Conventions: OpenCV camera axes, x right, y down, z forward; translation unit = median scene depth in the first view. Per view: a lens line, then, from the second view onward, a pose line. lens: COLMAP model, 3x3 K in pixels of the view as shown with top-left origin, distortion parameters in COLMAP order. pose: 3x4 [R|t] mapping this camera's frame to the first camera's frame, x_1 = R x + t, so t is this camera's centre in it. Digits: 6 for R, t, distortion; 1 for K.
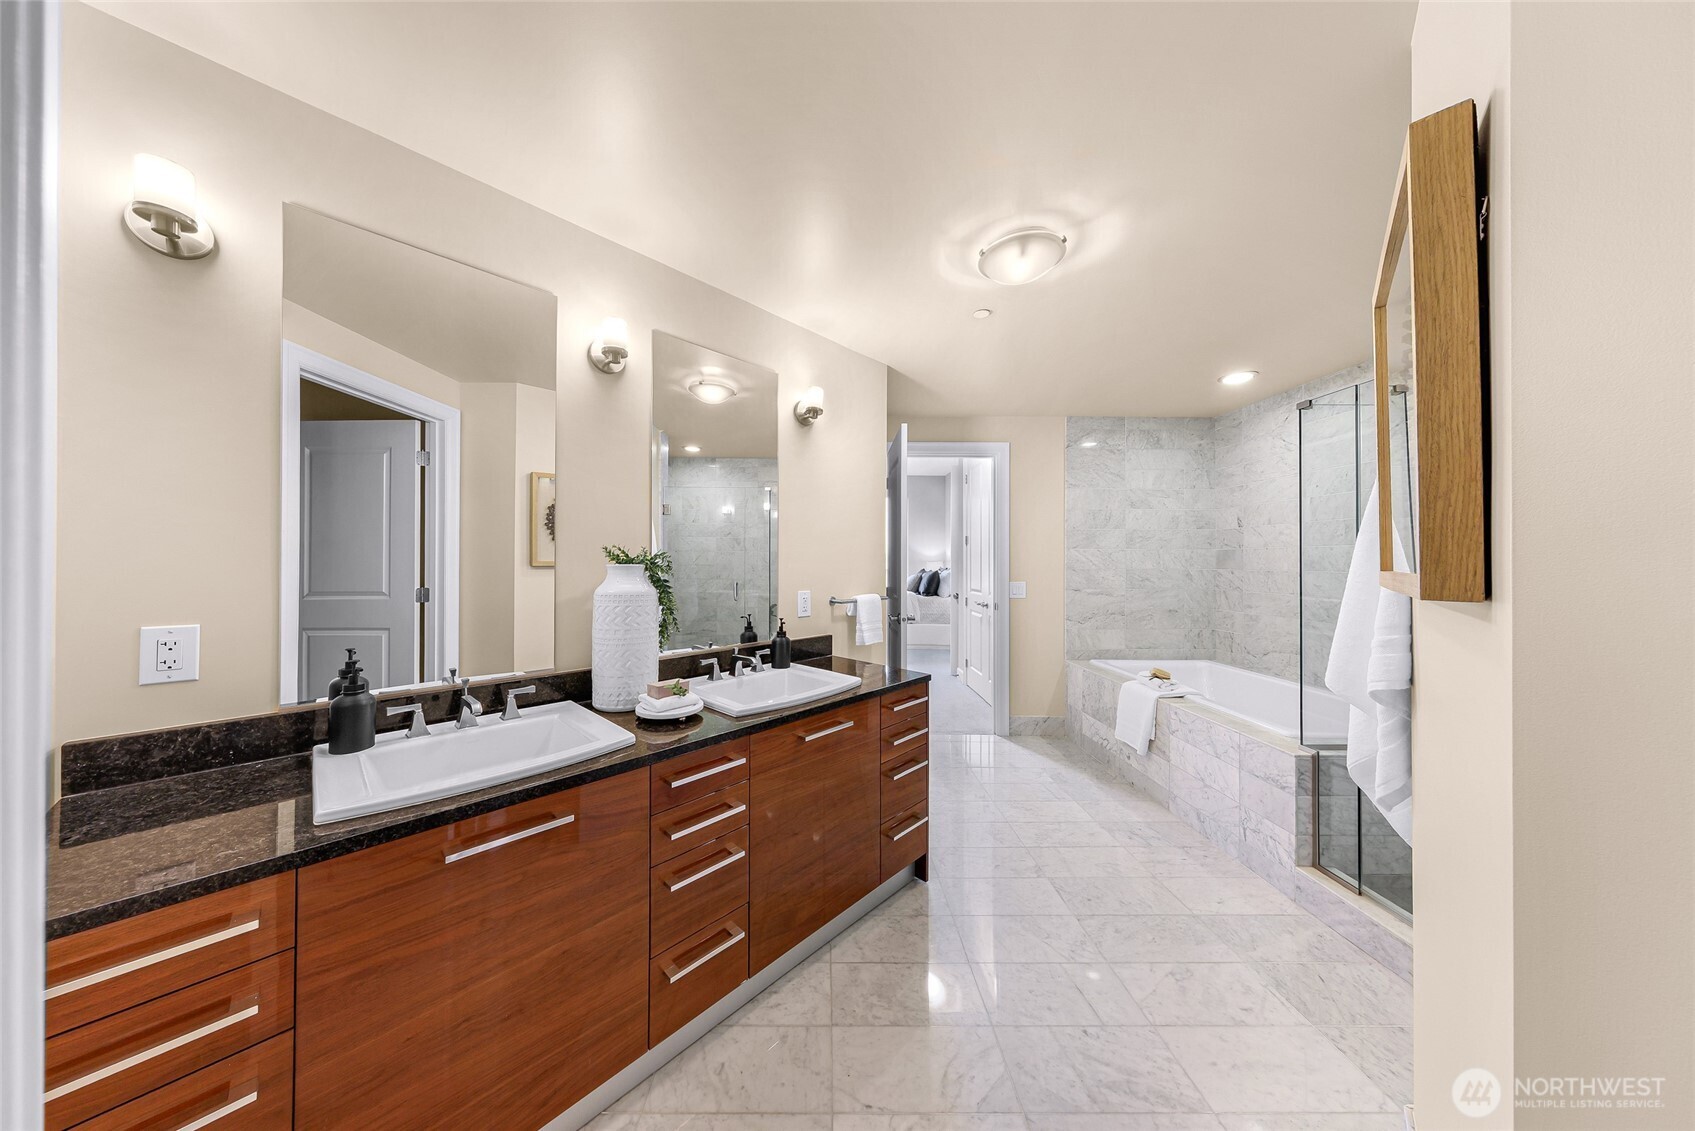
lens RADIAL K [[491.9, 0, 847.5], [0, 491.9, 565.5], [0, 0, 1]] dist [-0.000093, -0.000009]
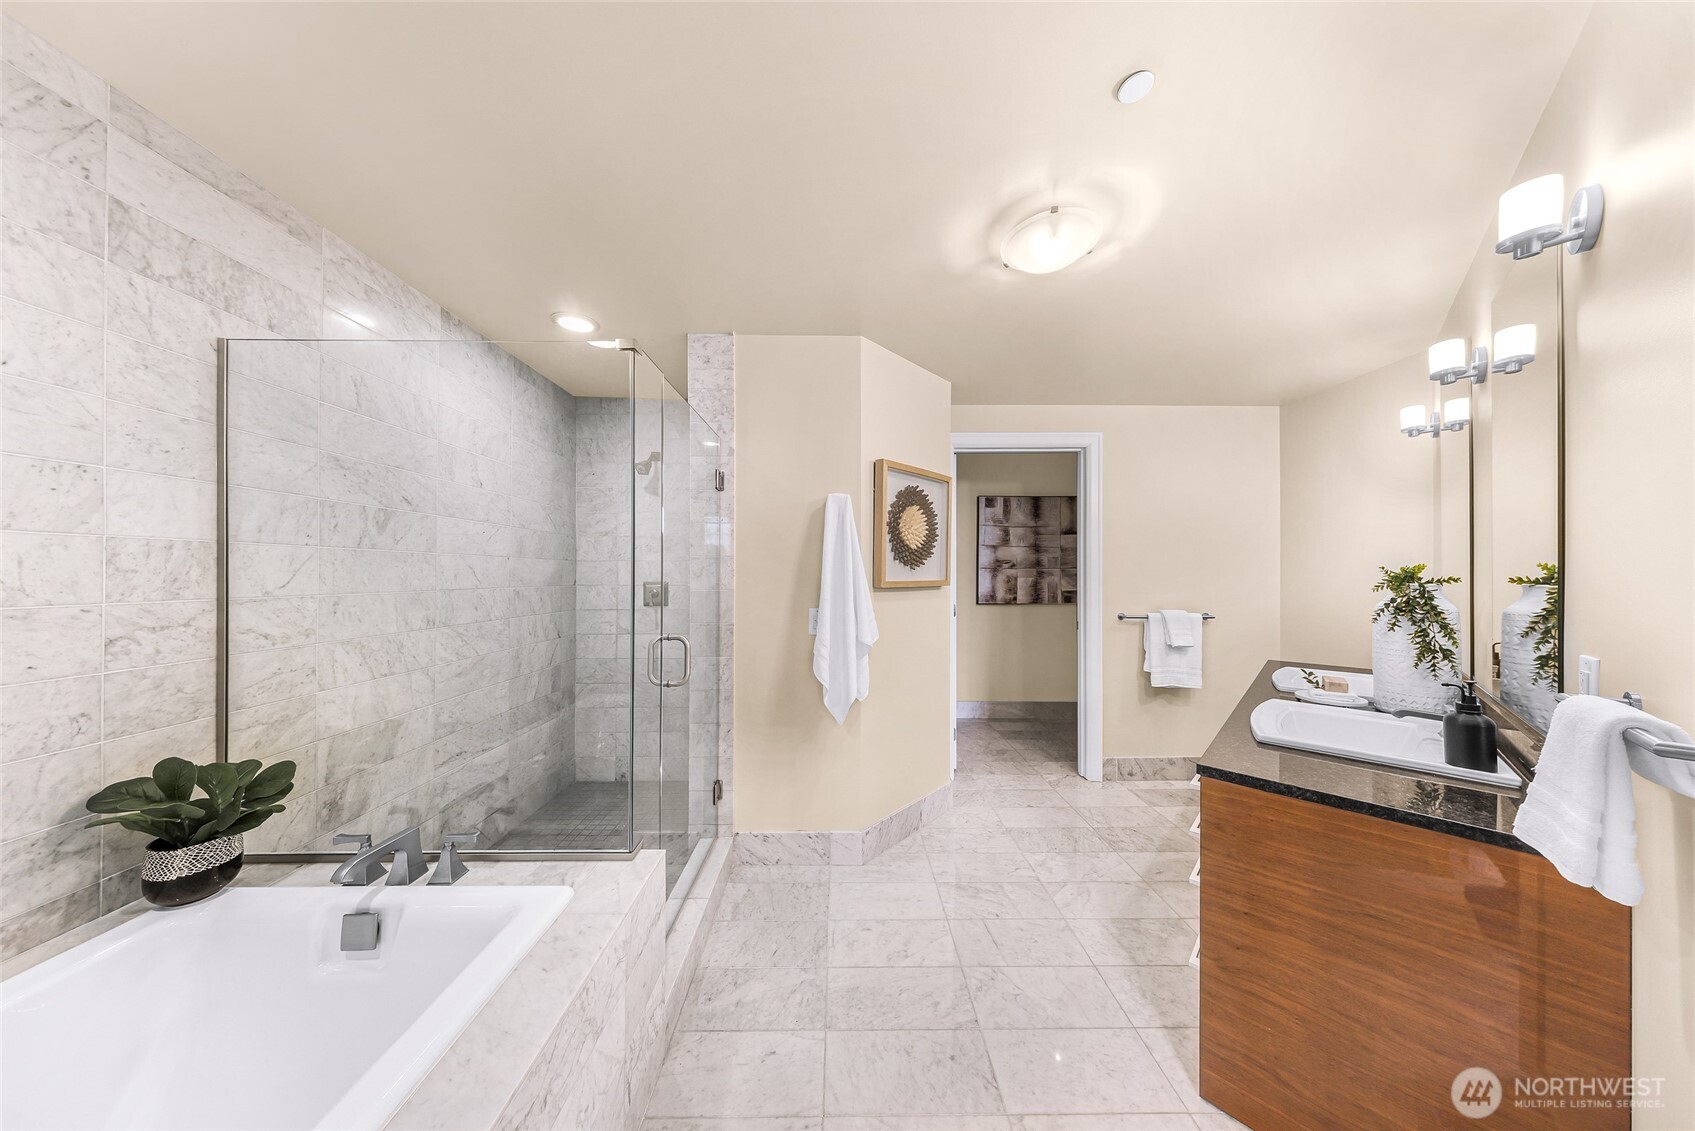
lens RADIAL K [[501.7, 0, 843.2], [0, 501.7, 566.3], [0, 0, 1]] dist [-0.000154, 0.000009]
pose [[-0.999836, -0.008818, 0.015816, 0.321684], [-0.008938, 0.999932, -0.007518, -0.011500], [-0.015749, -0.007658, -0.999847, 0.865373]]
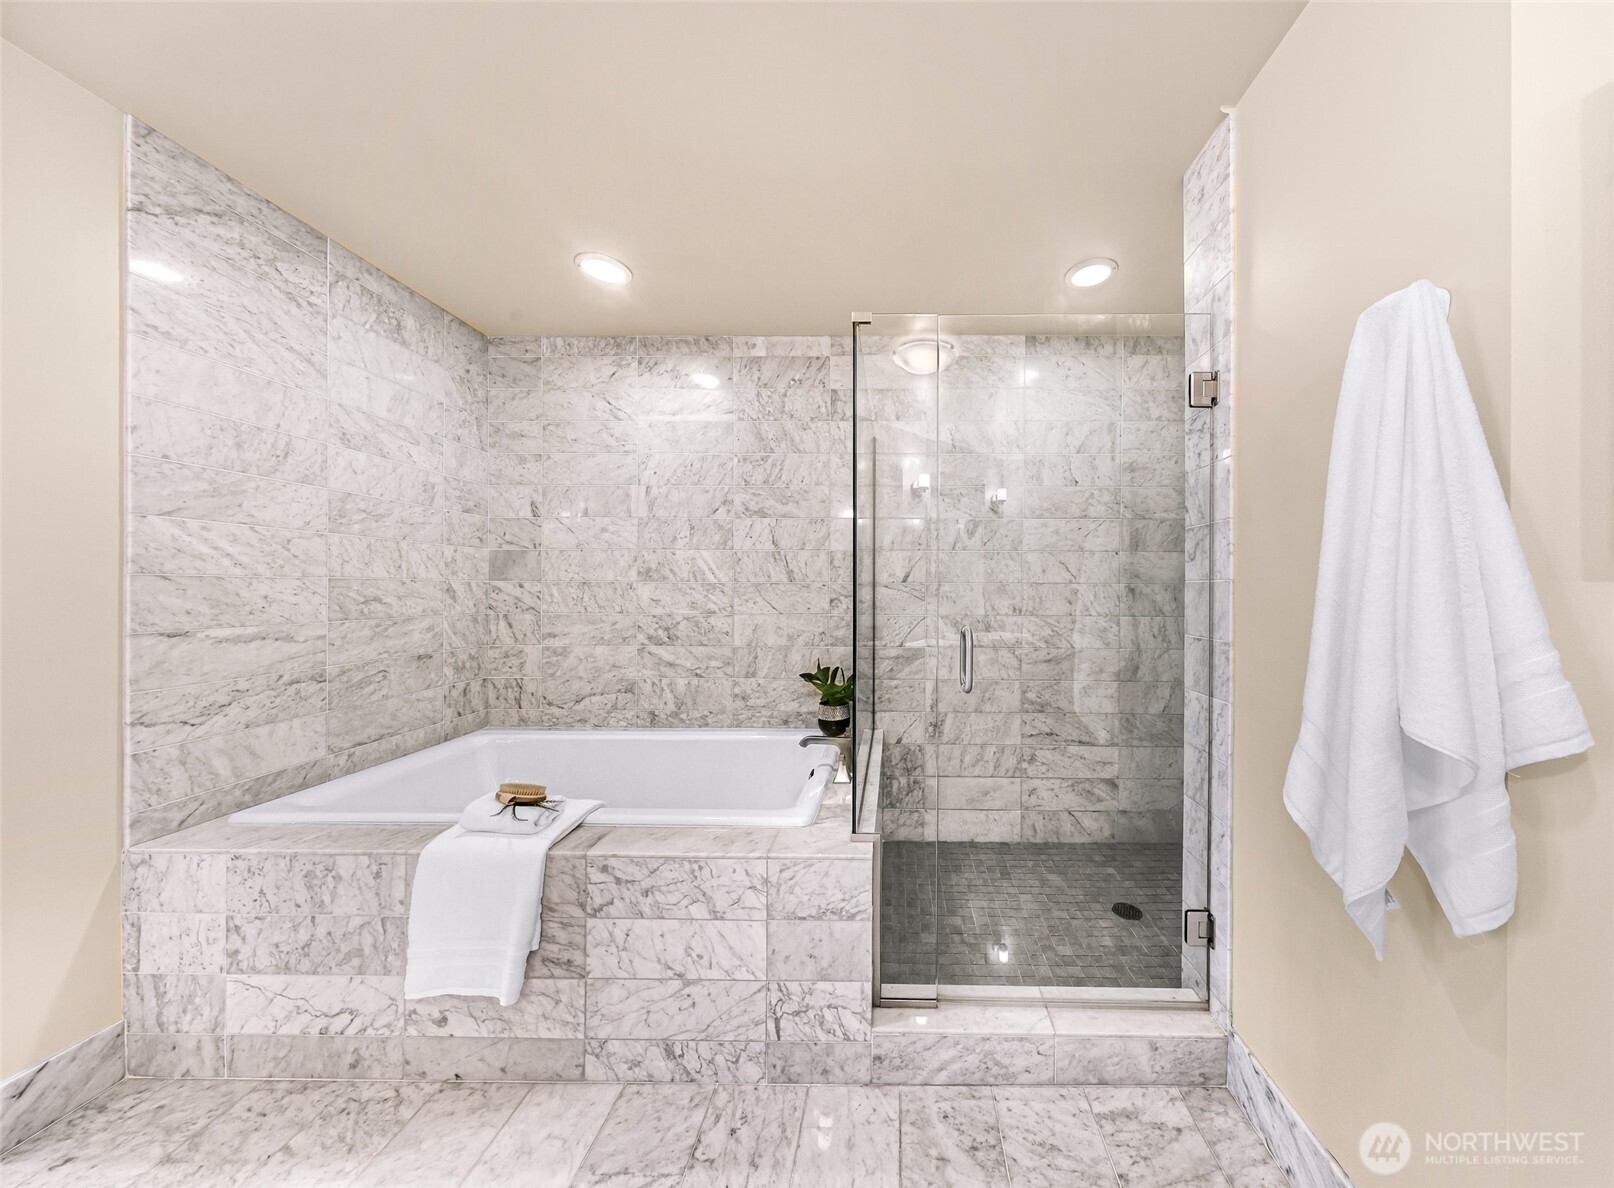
lens RADIAL K [[518.4, 0, 895.7], [0, 518.4, 588.8], [0, 0, 1]] dist [-0.002190, -0.000074]
pose [[0.045558, -0.003333, 0.998956, 0.120331], [0.003186, 0.999990, 0.003191, 0.017916], [-0.998957, 0.003037, 0.045568, 0.471359]]
